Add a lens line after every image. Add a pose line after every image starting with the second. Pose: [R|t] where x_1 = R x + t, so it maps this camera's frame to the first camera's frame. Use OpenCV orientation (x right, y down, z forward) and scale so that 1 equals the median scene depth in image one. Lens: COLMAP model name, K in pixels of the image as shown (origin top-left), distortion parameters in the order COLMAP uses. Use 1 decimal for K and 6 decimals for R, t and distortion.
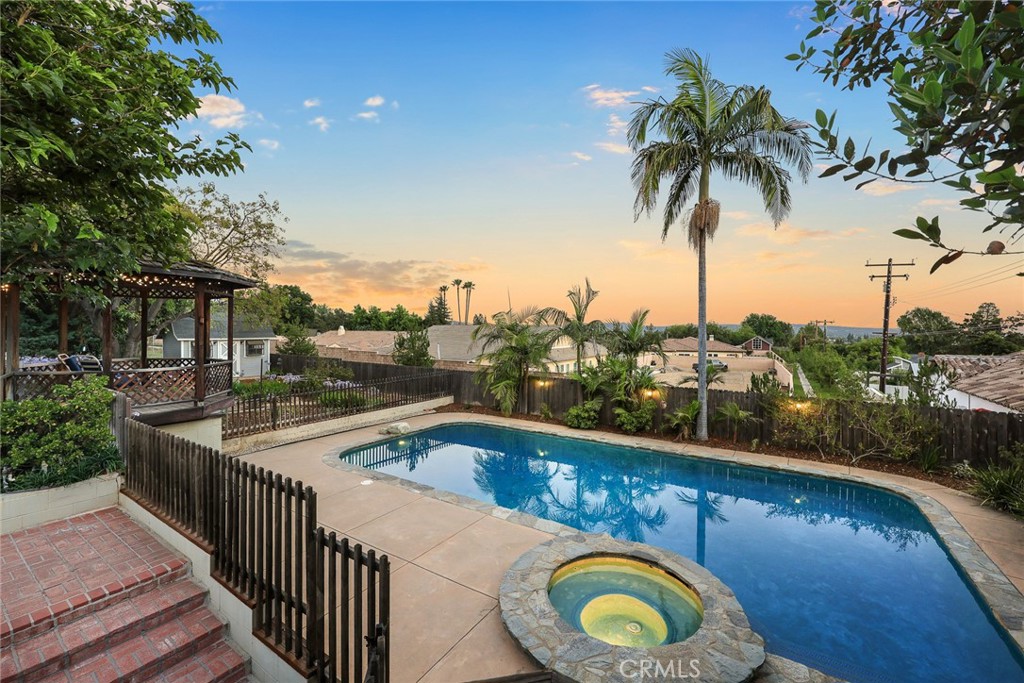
lens RADIAL K [[438.0, 0, 526.0], [0, 438.0, 336.0], [0, 0, 1]] dist [0.001250, 0.000340]
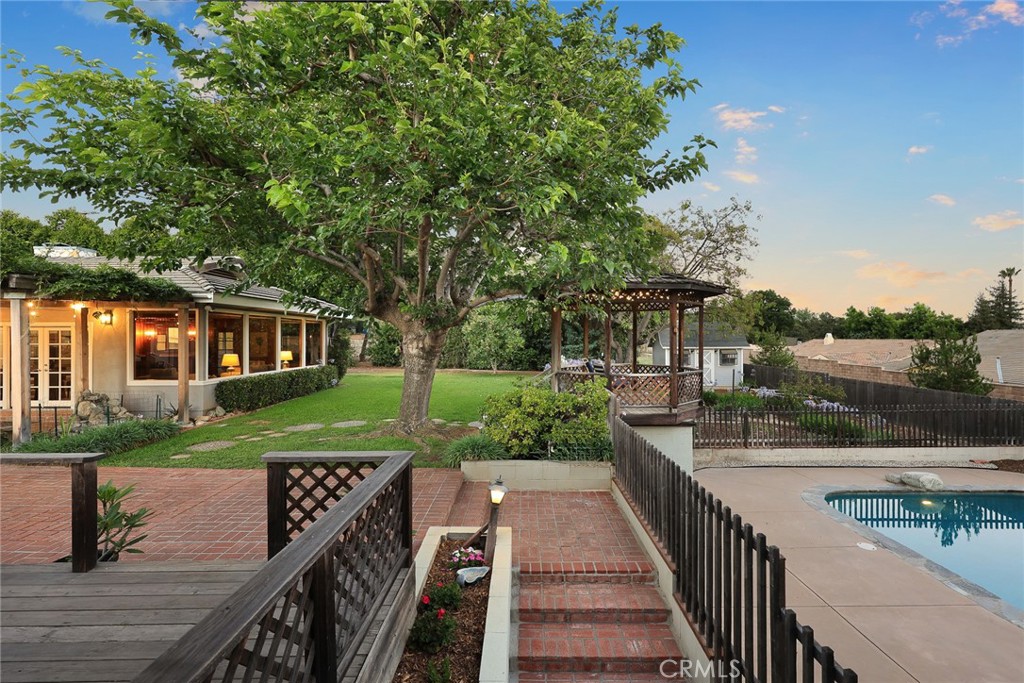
lens RADIAL K [[438.0, 0, 526.0], [0, 438.0, 336.0], [0, 0, 1]] dist [0.001250, 0.000340]
pose [[0.533593, -0.010970, -0.845670, -0.041744], [-0.005721, 0.999846, -0.016580, -0.001595], [0.845722, 0.013685, 0.533448, 0.118168]]
